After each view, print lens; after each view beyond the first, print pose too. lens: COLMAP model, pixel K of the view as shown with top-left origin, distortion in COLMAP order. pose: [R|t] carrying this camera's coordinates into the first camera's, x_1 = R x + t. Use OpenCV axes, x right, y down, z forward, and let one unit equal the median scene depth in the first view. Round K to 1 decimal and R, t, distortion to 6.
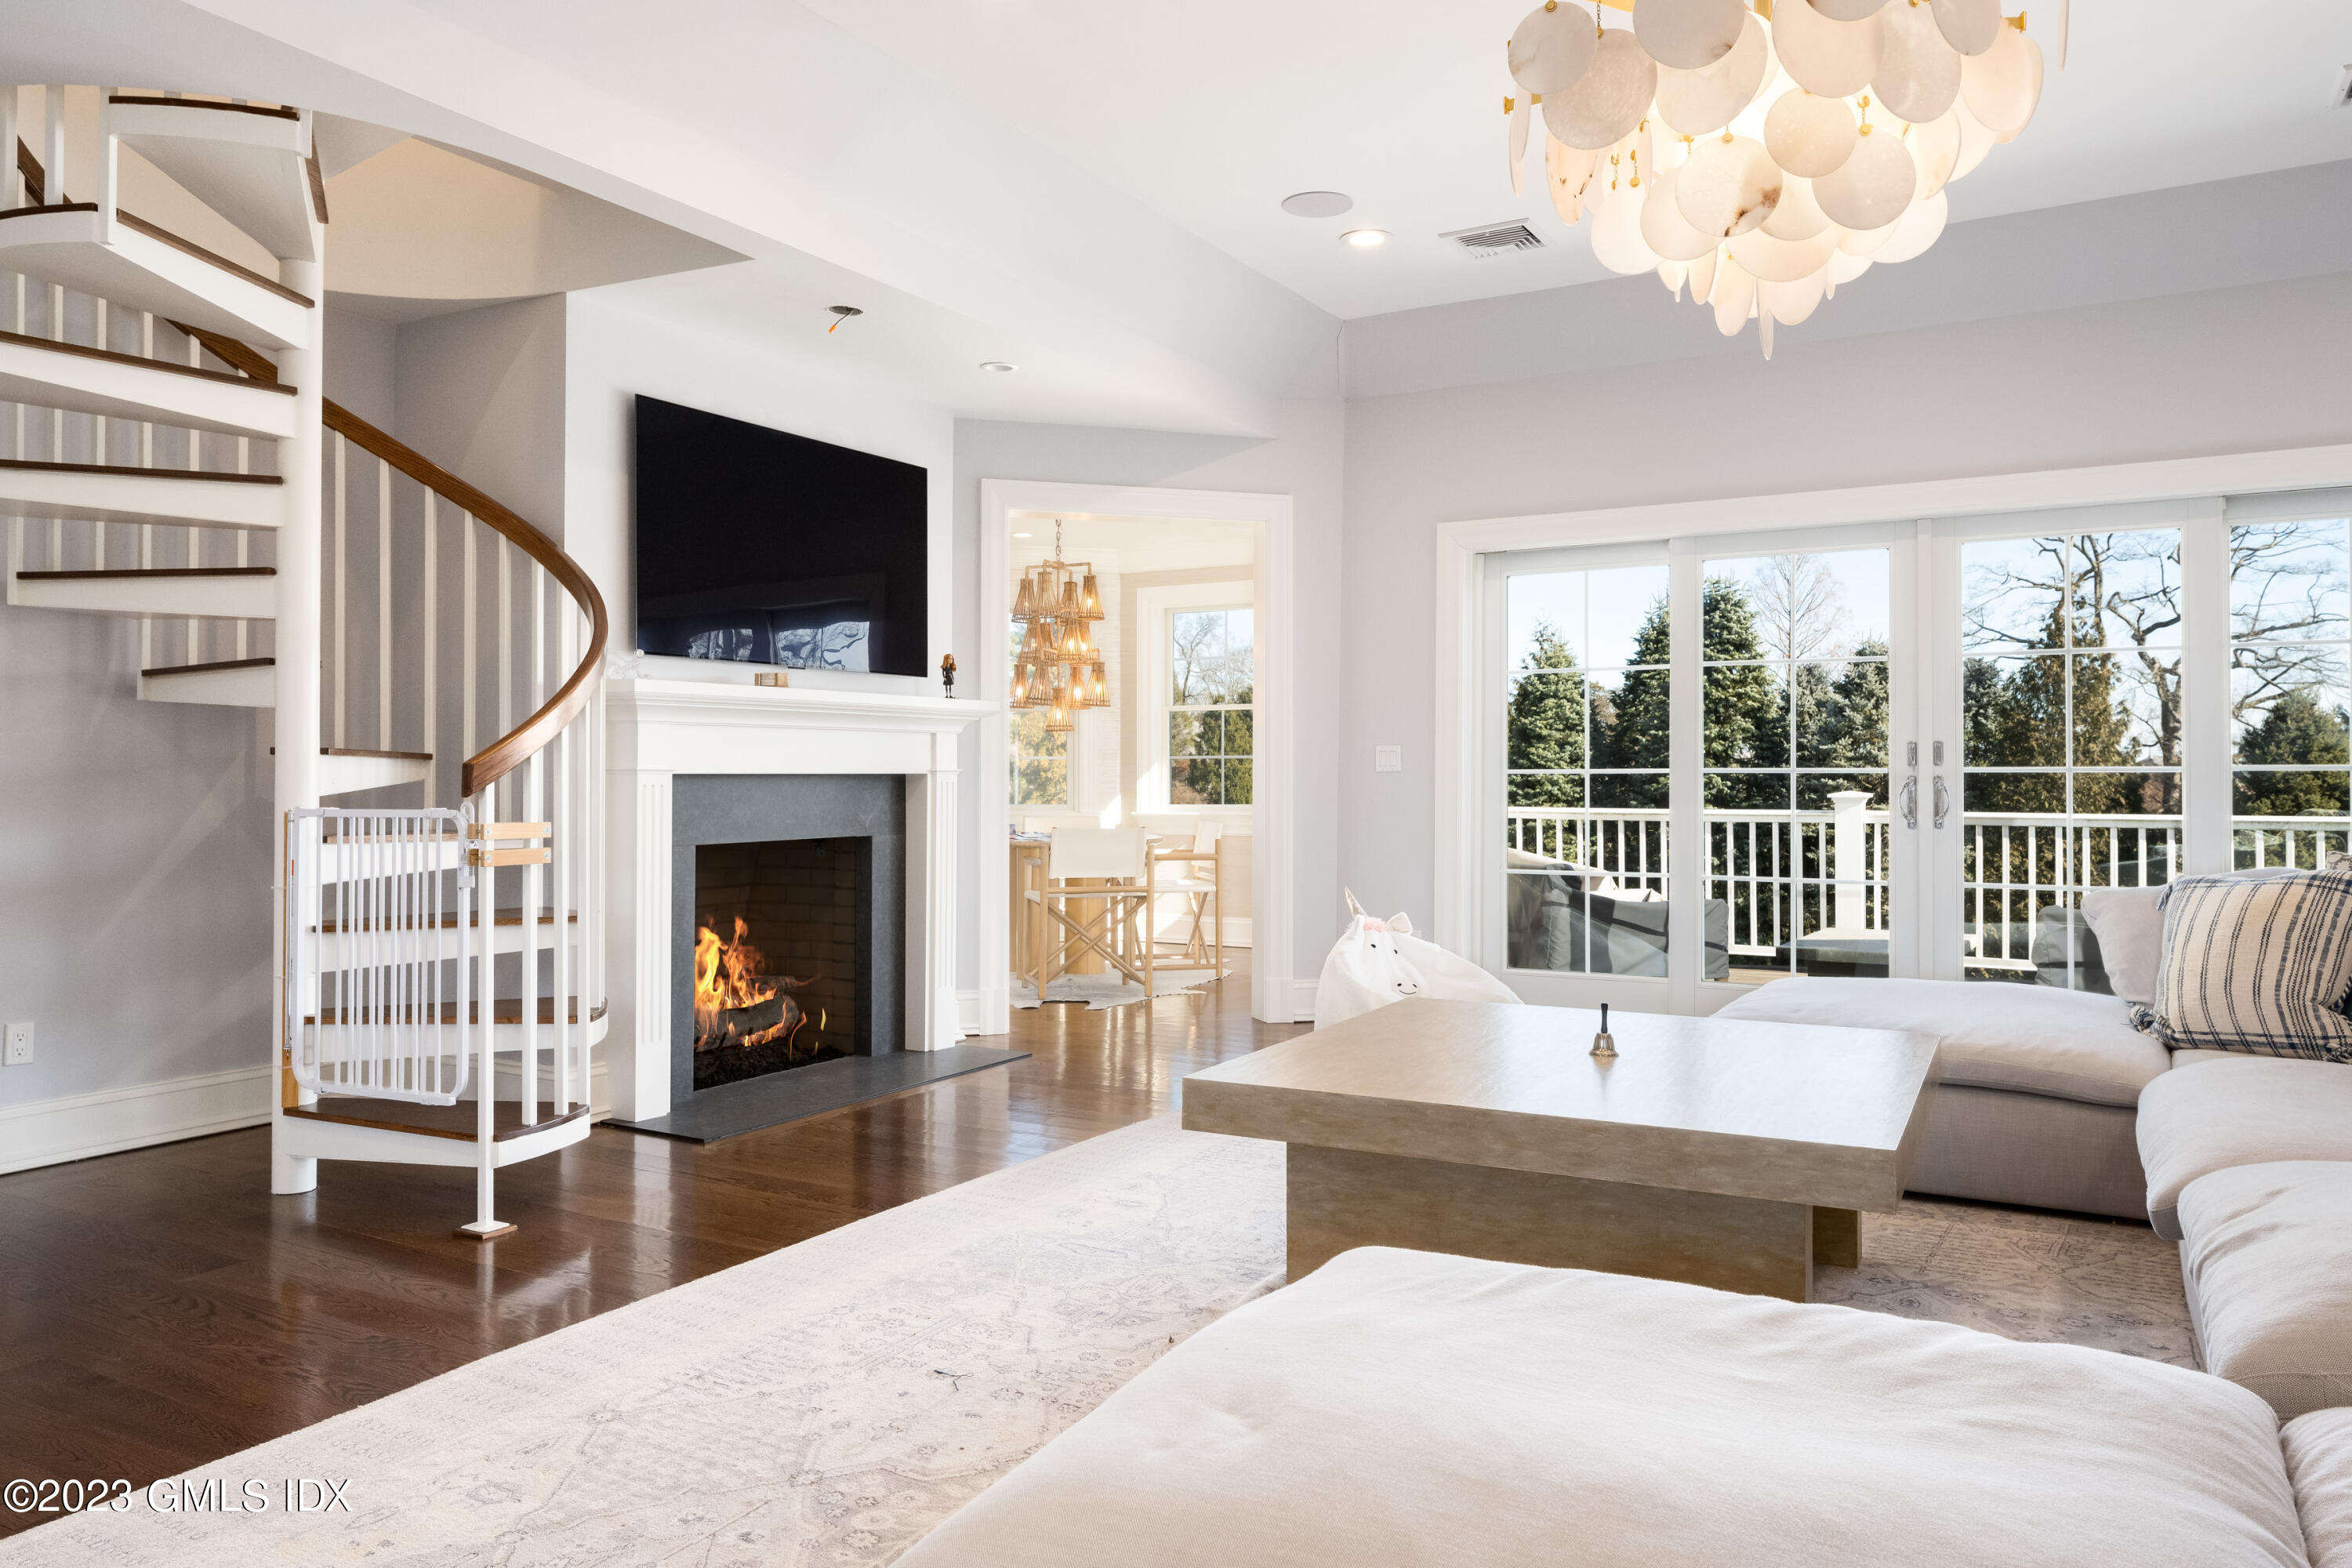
lens RADIAL K [[1589.1, 0, 1174.2], [0, 1589.1, 787.1], [0, 0, 1]] dist [-0.004443, -0.000980]
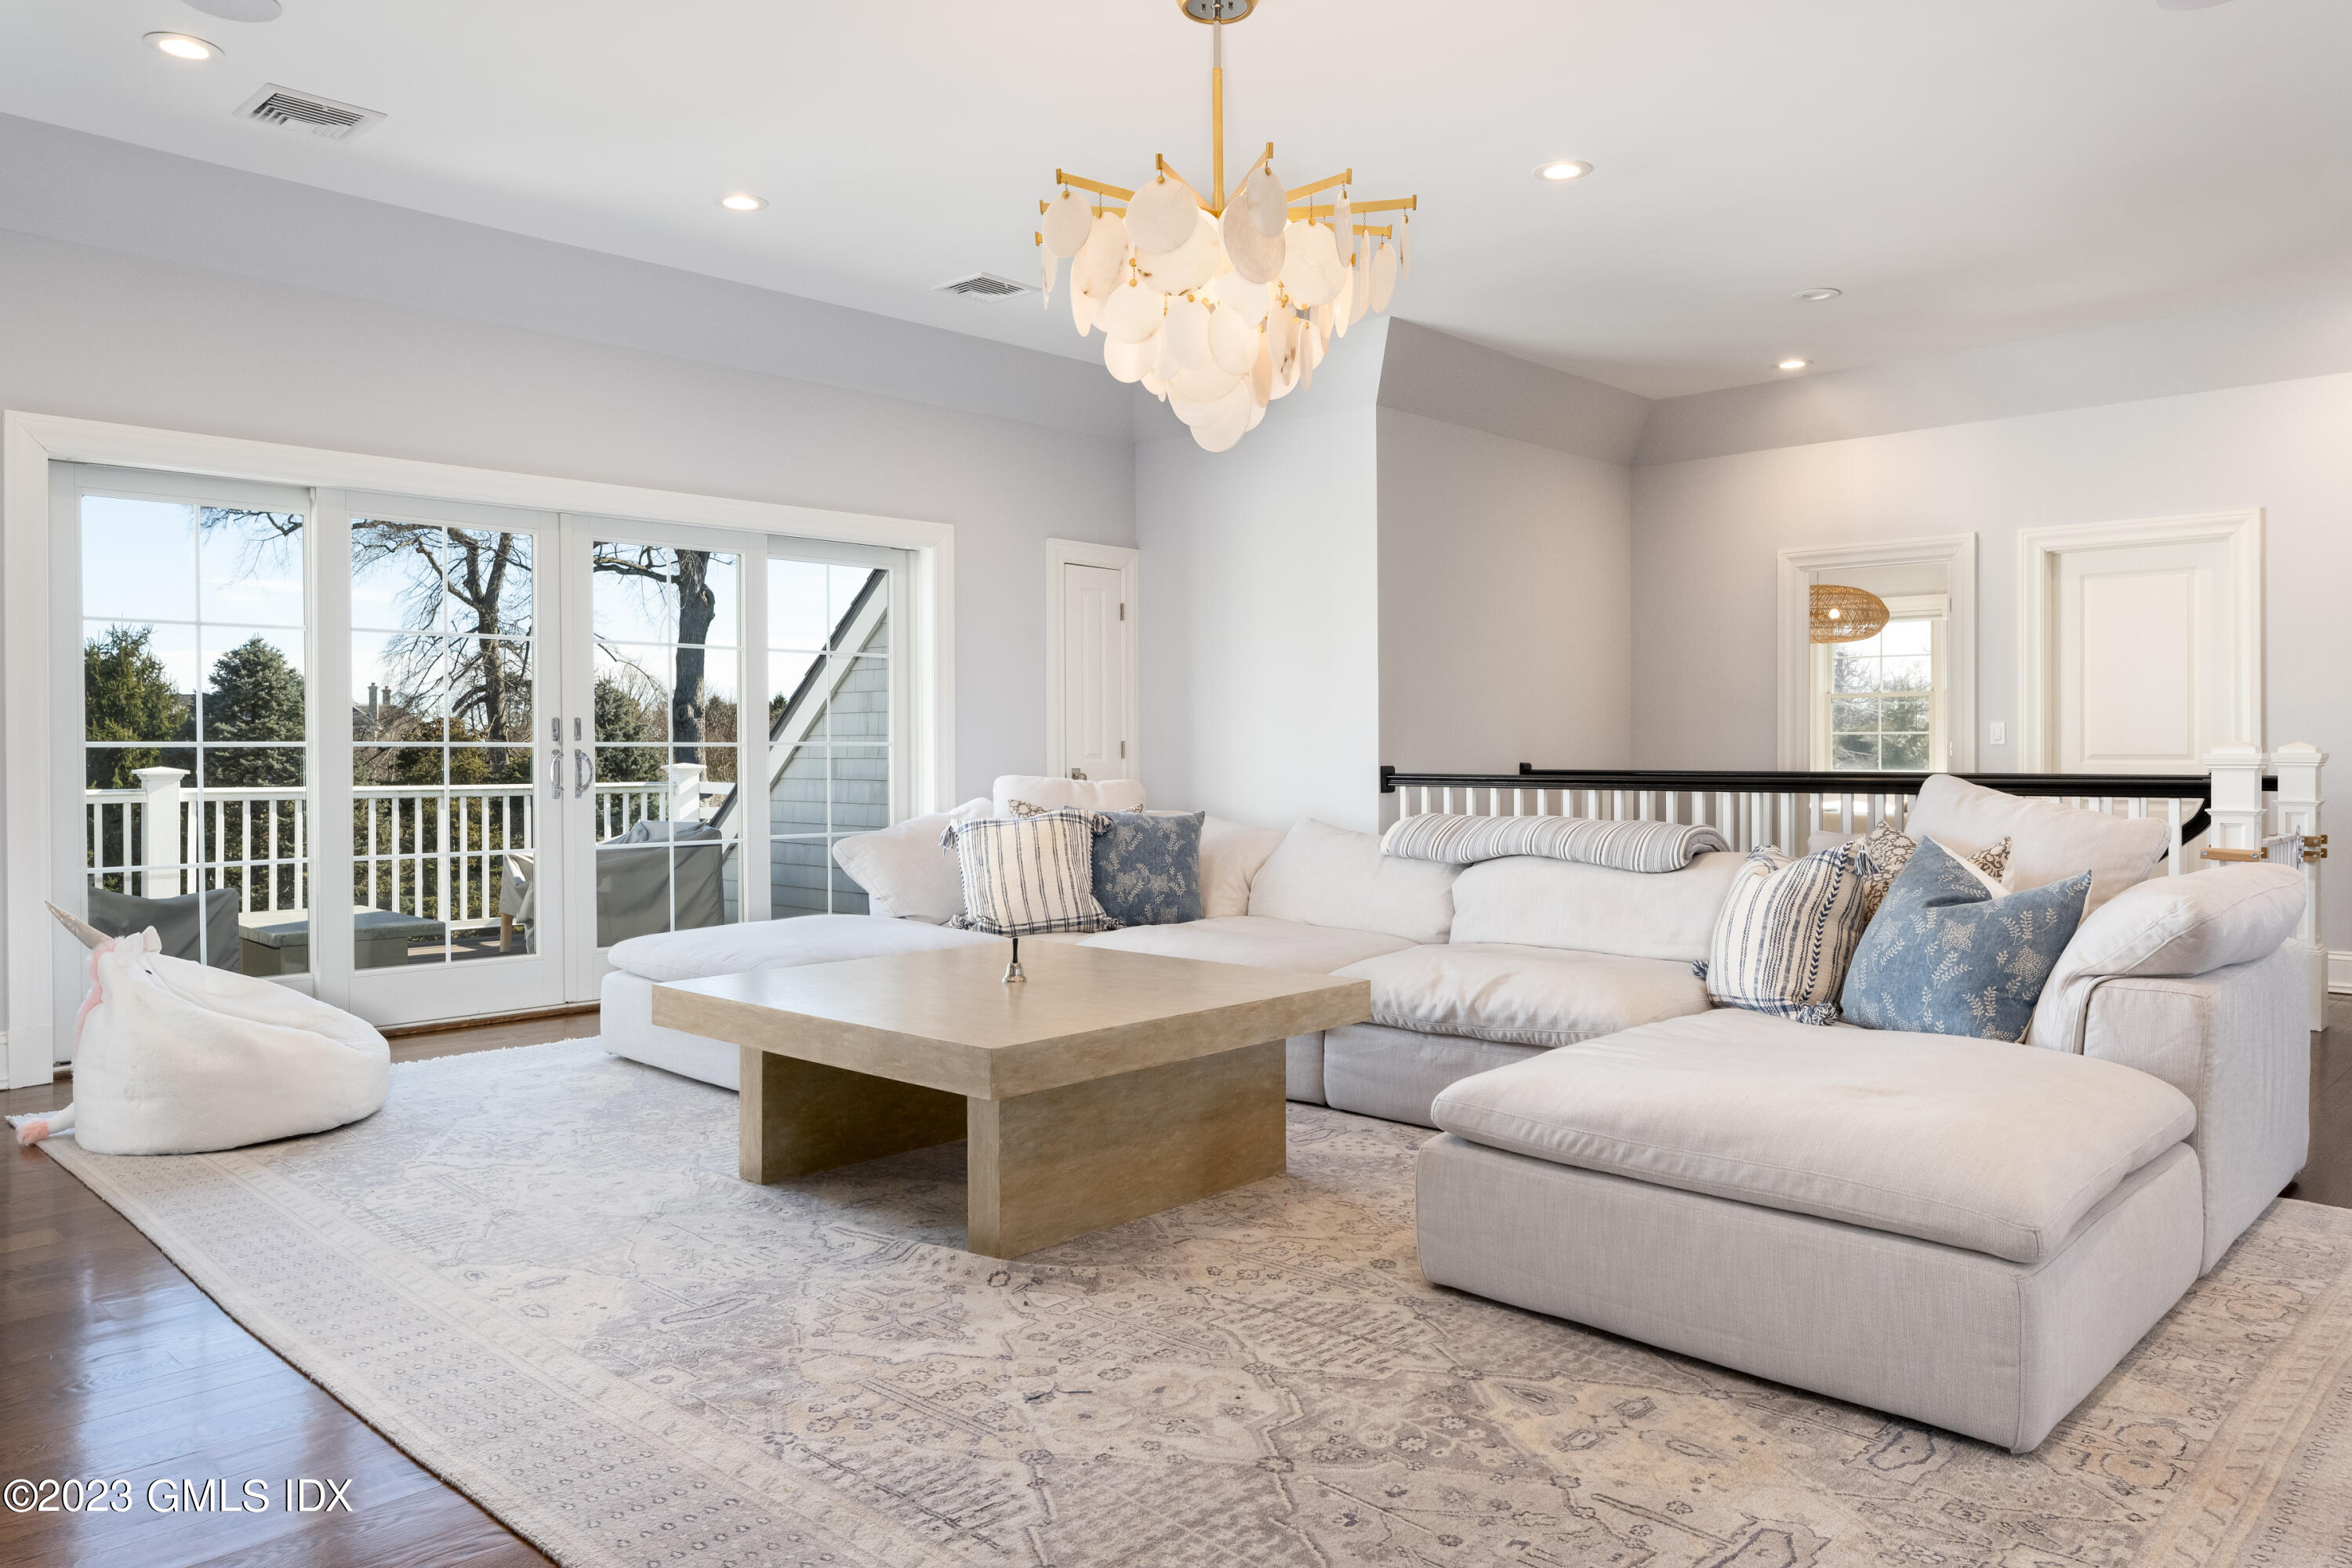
lens RADIAL K [[1589.1, 0, 1174.3], [0, 1589.1, 764.9], [0, 0, 1]] dist [-0.004443, -0.000980]
pose [[0.246454, -0.008126, 0.969120, -0.745616], [0.007614, 0.999950, 0.006448, -0.000503], [-0.969125, 0.005789, 0.246504, 0.513330]]
